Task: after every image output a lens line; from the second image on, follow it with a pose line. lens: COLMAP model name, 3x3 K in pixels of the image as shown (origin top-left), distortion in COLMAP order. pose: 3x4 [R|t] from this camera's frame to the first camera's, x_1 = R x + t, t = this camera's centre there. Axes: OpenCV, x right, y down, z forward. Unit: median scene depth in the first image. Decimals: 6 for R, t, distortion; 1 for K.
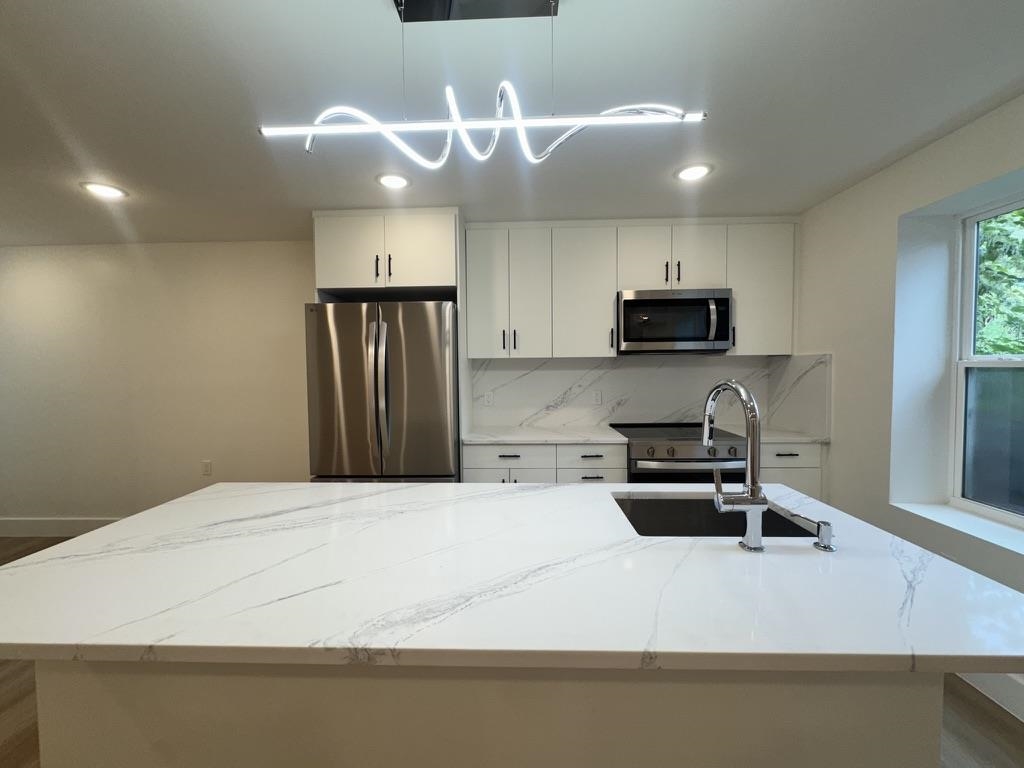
lens RADIAL K [[407.1, 0, 512.0], [0, 407.1, 384.6], [0, 0, 1]] dist [0.000295, 0.000143]
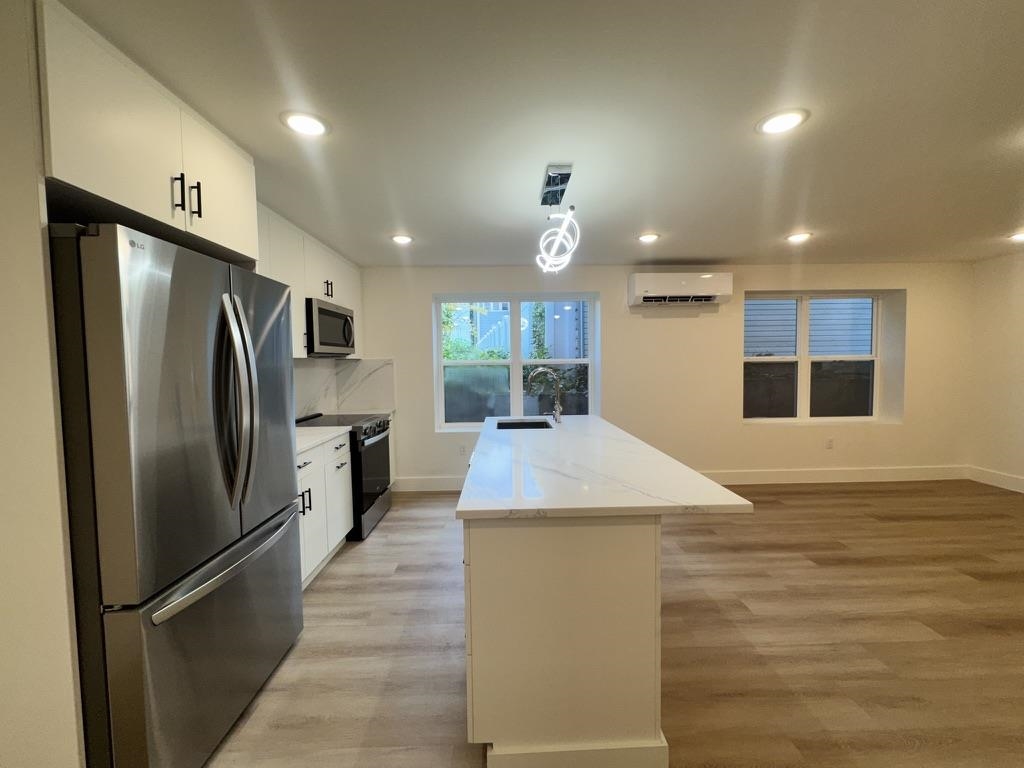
lens RADIAL K [[407.1, 0, 515.2], [0, 407.1, 382.4], [0, 0, 1]] dist [0.000295, 0.000143]
pose [[-0.056837, -0.038624, 0.997636, -0.861273], [0.061487, 0.997219, 0.042111, -0.016622], [-0.996488, 0.063735, -0.054304, 0.529028]]
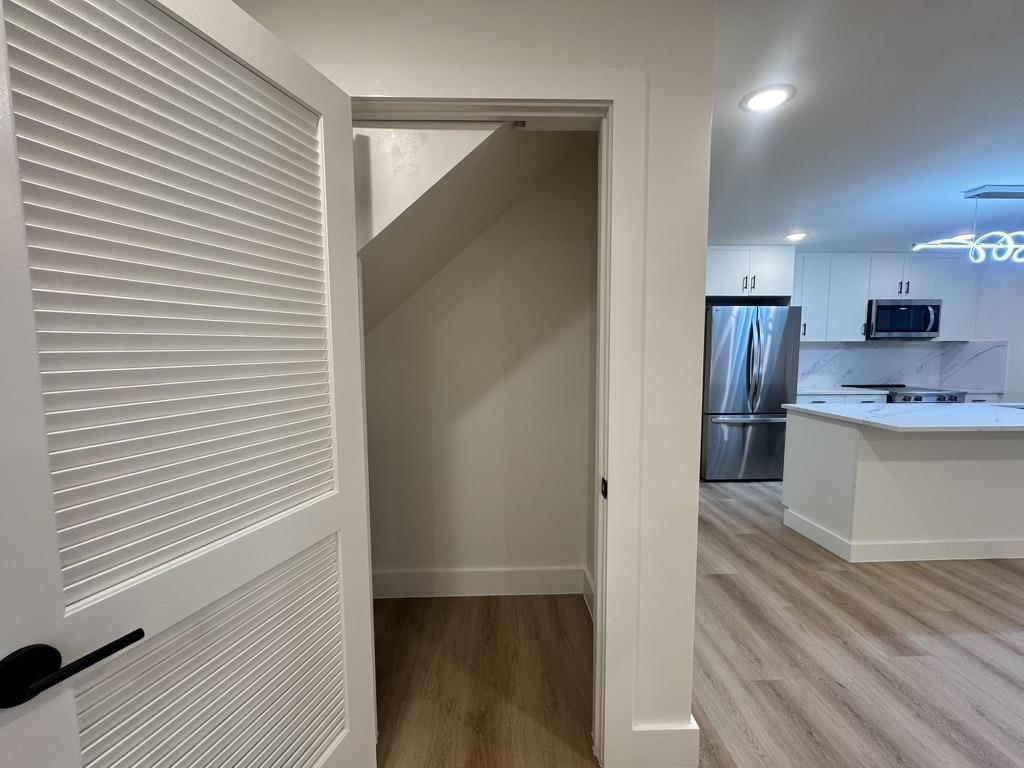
lens RADIAL K [[407.1, 0, 511.9], [0, 407.1, 382.3], [0, 0, 1]] dist [0.000295, 0.000143]
pose [[0.997822, 0.002633, 0.065912, -1.232715], [-0.004857, 0.999424, 0.033593, 0.044818], [-0.065785, -0.033840, 0.997260, -0.493452]]
